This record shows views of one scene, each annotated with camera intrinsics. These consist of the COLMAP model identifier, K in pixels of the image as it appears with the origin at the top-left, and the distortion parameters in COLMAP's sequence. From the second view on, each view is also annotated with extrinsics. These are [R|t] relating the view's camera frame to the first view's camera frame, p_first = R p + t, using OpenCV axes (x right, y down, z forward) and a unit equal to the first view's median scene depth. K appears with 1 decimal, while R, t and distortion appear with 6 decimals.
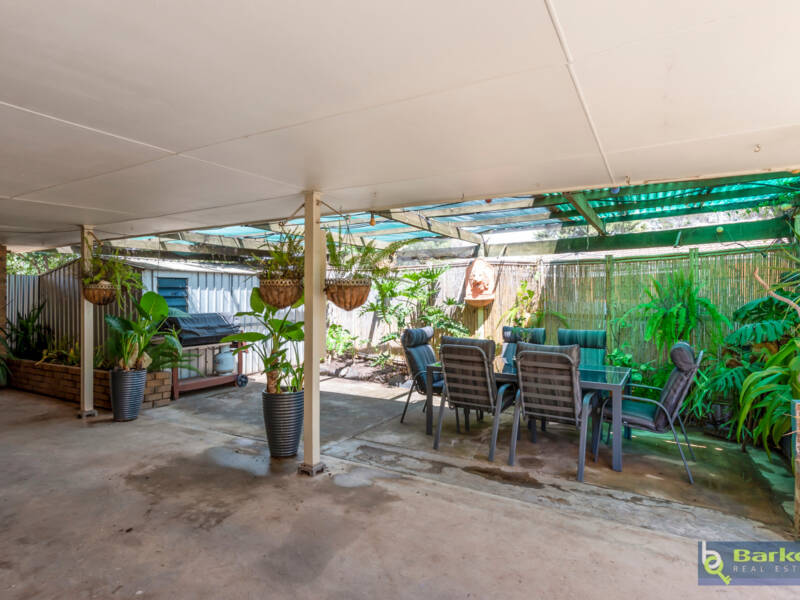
lens RADIAL K [[443.5, 0, 399.8], [0, 443.5, 298.4], [0, 0, 1]] dist [0.002910, -0.000515]
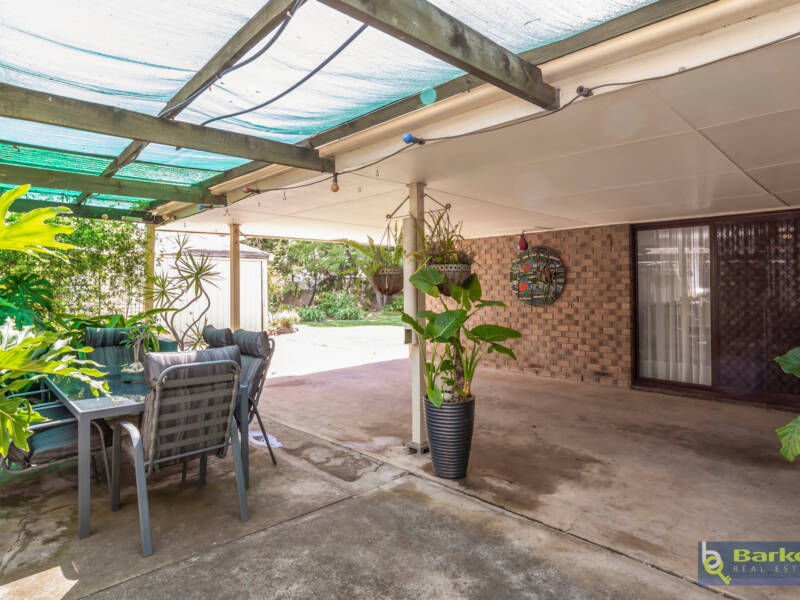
lens RADIAL K [[462.1, 0, 399.1], [0, 462.1, 294.5], [0, 0, 1]] dist [-0.000783, 0.000039]
pose [[-0.959159, 0.006580, 0.282792, -0.424075], [0.015597, 0.999439, 0.029647, -0.009197], [-0.282439, 0.032847, -0.958723, 1.876819]]
